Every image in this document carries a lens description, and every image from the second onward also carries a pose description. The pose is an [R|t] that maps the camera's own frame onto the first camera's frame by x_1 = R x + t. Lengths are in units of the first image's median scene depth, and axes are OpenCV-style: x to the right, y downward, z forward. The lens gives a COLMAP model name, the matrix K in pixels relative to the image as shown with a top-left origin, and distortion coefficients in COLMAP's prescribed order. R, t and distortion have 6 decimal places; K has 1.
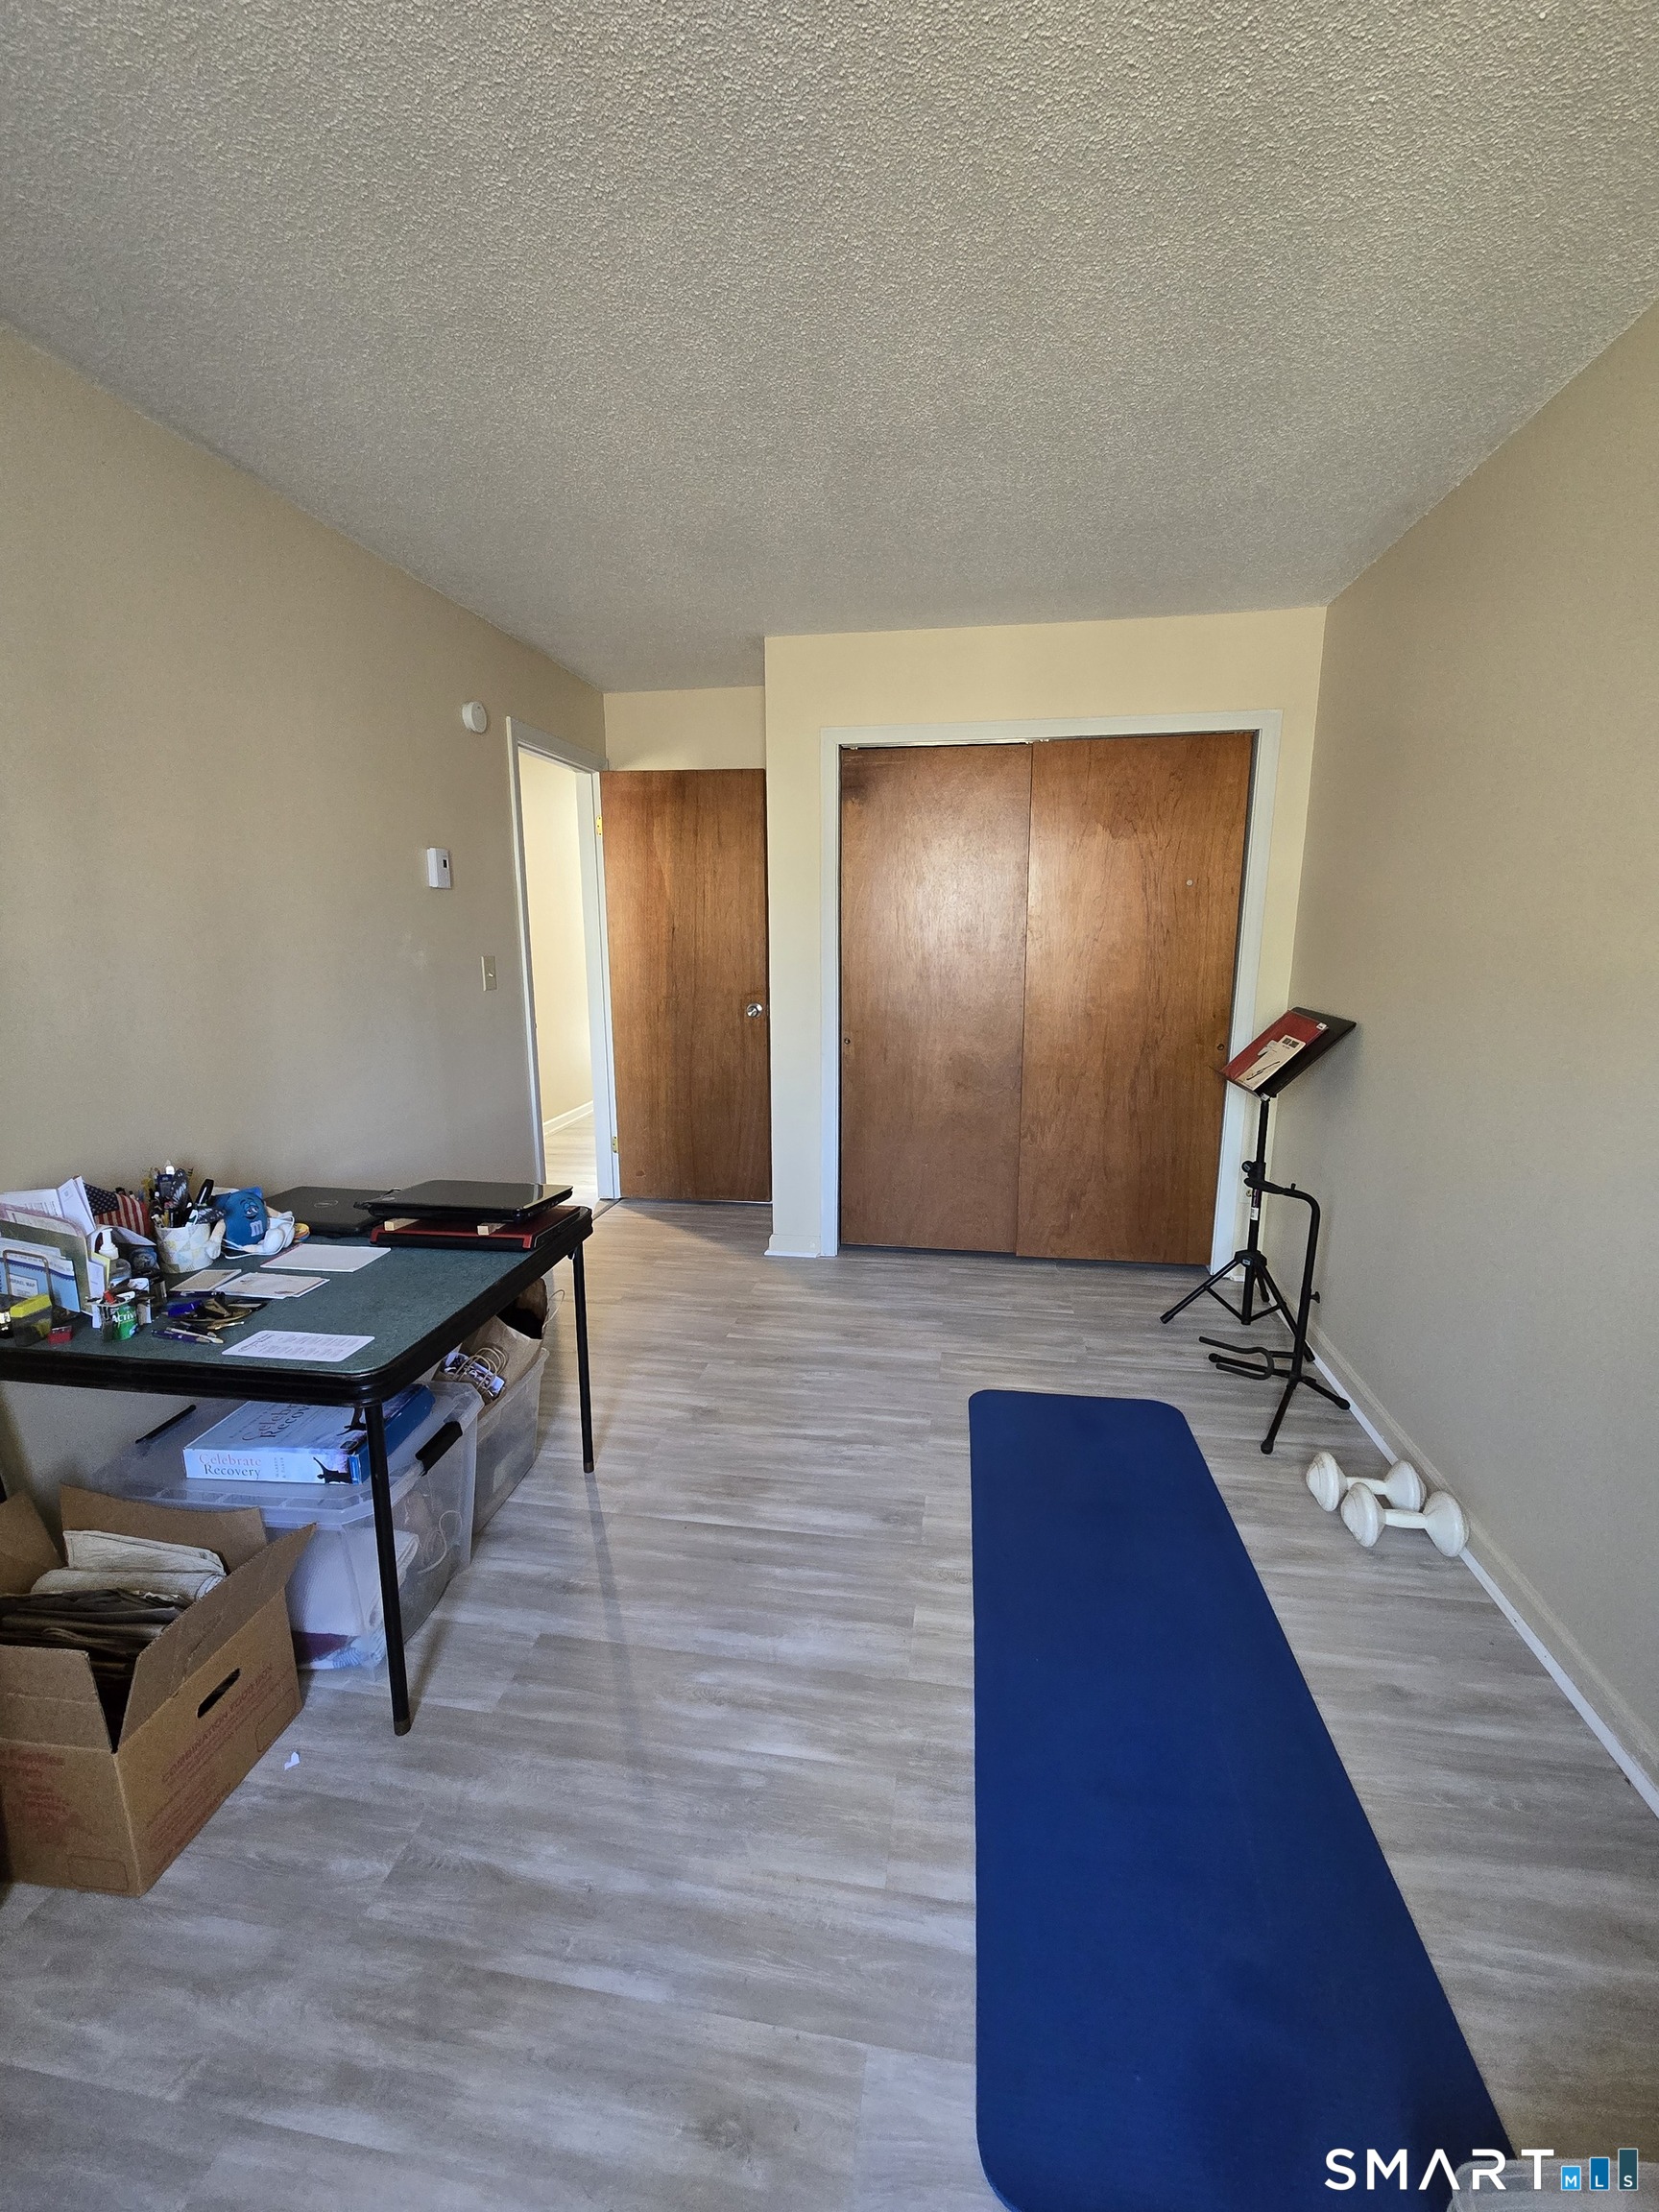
lens RADIAL K [[915.2, 0, 829.5], [0, 915.2, 1106.0], [0, 0, 1]] dist [0.010364, -0.000057]
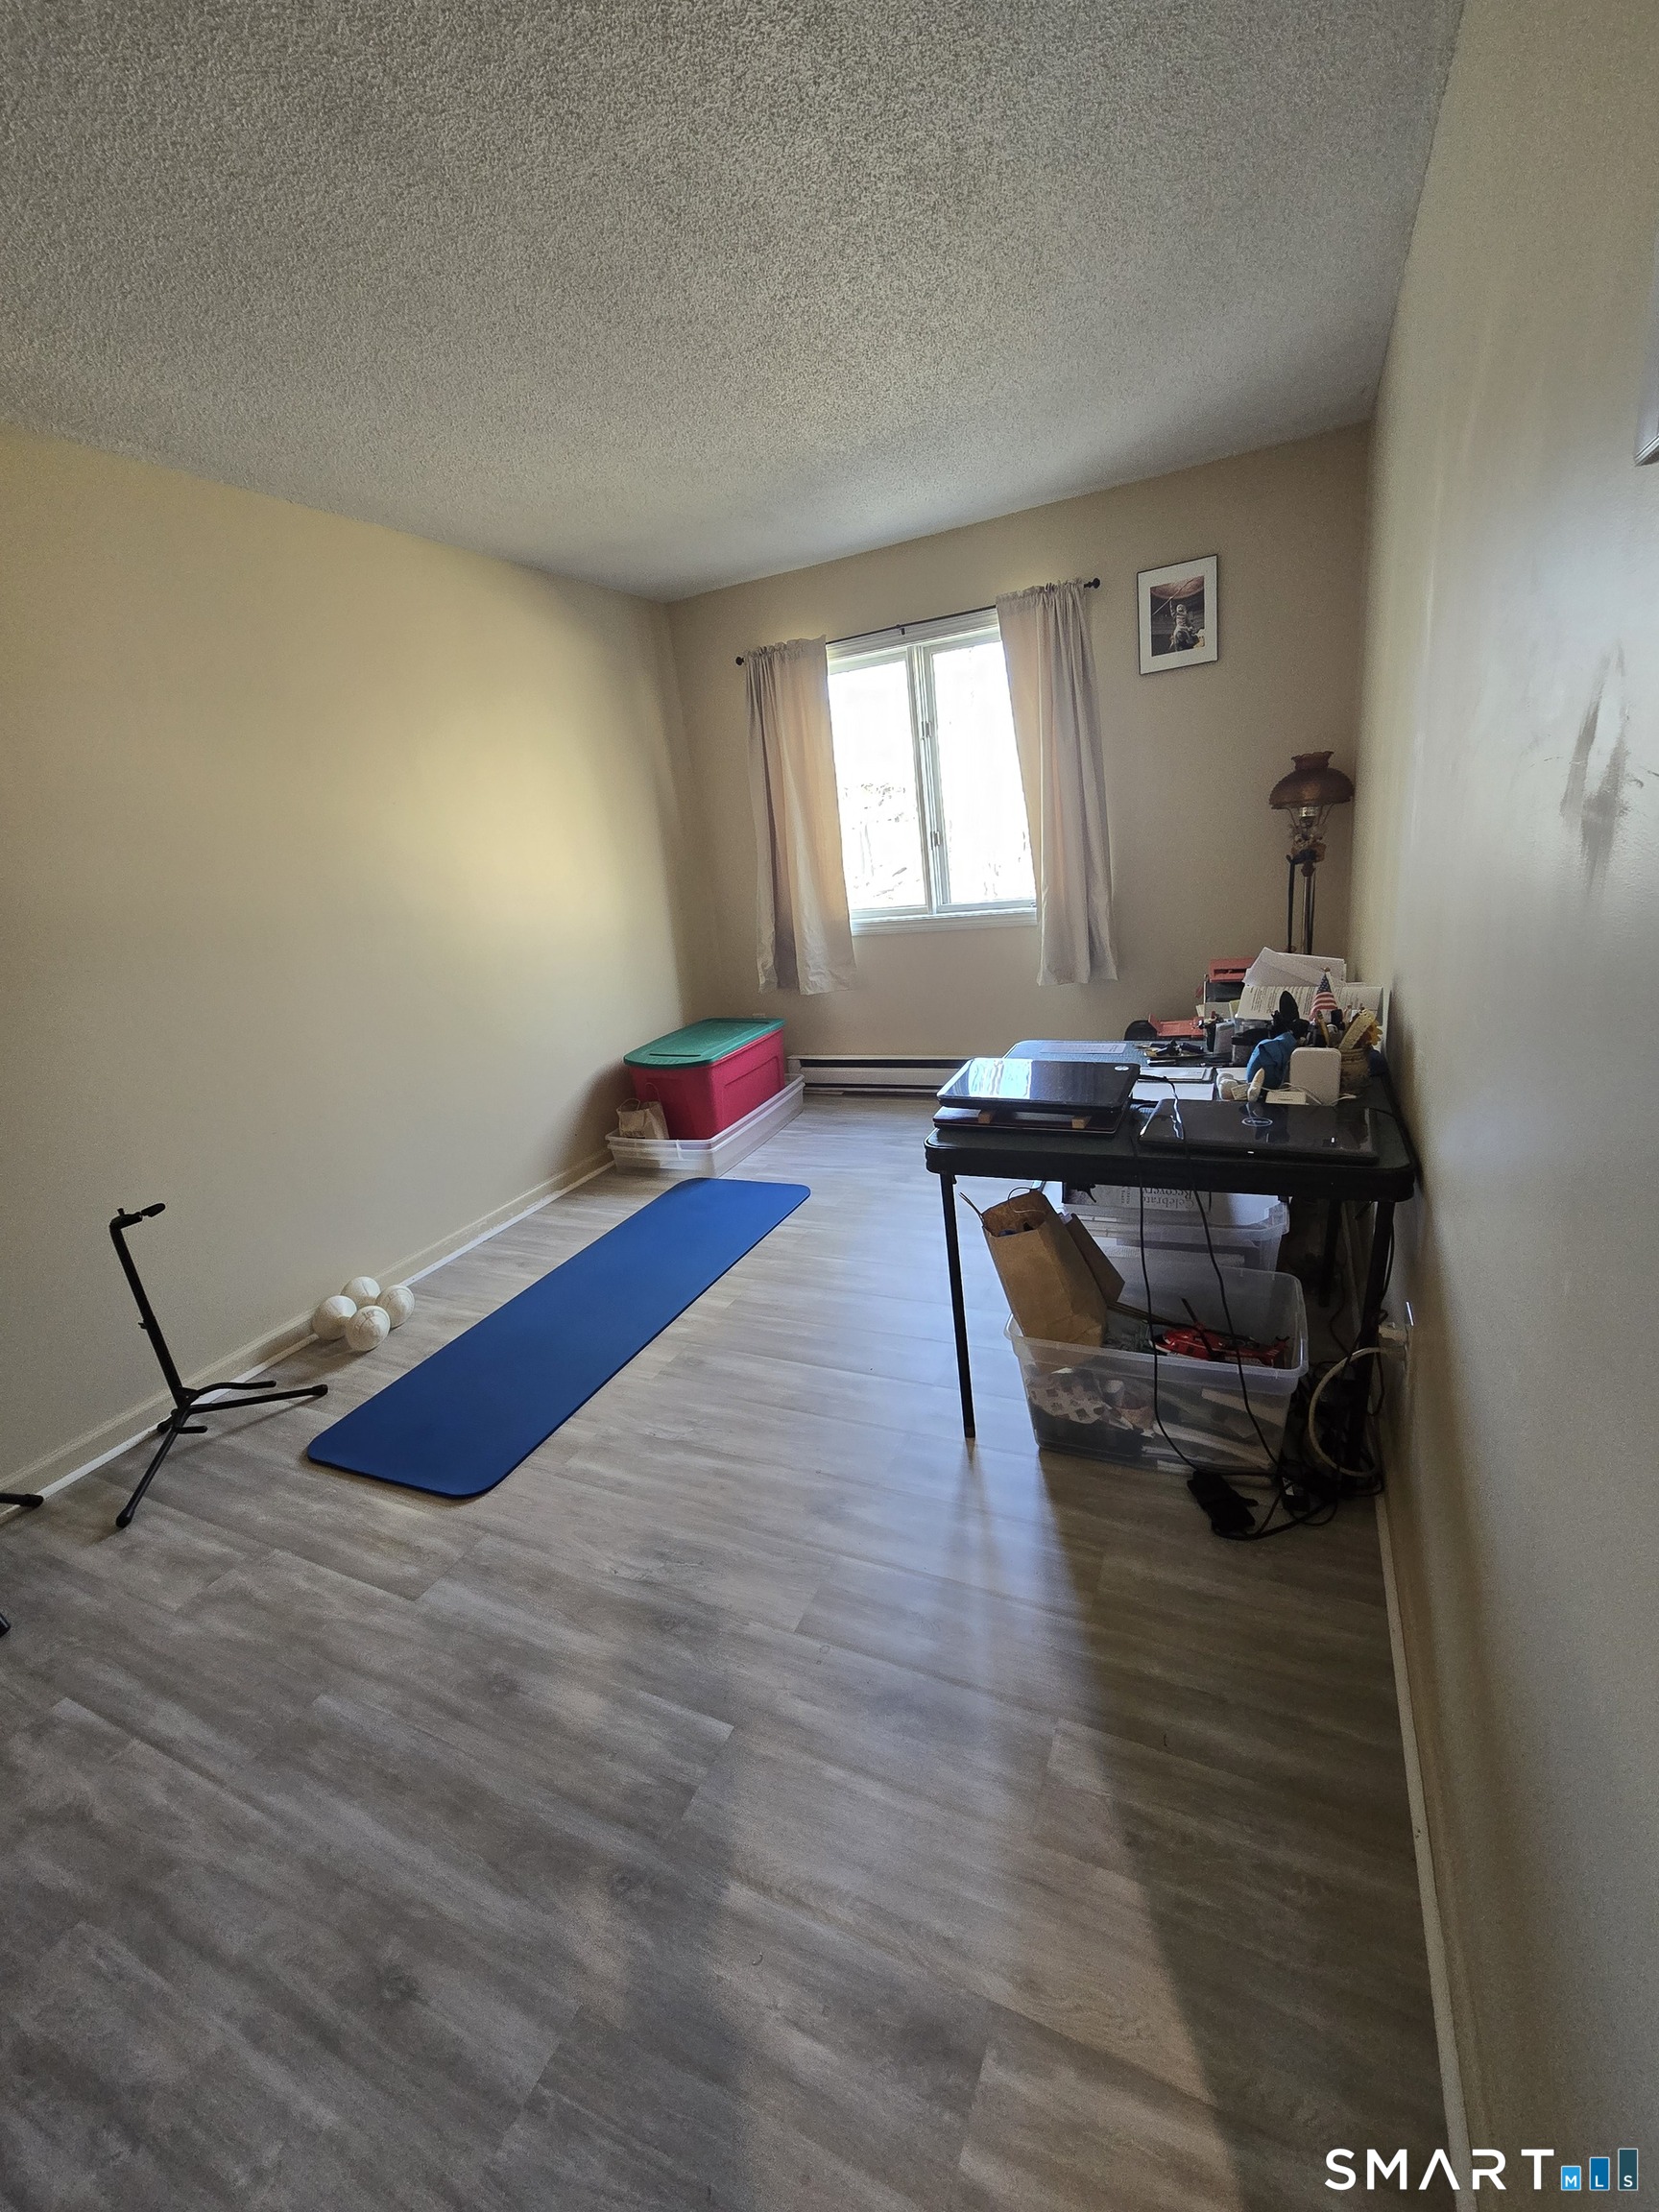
lens RADIAL K [[915.2, 0, 829.5], [0, 915.2, 1106.0], [0, 0, 1]] dist [0.010364, -0.000057]
pose [[-0.955321, 0.024669, 0.294538, -0.352986], [0.166050, 0.869184, 0.465776, -0.270441], [-0.244517, 0.493873, -0.834446, 1.417155]]
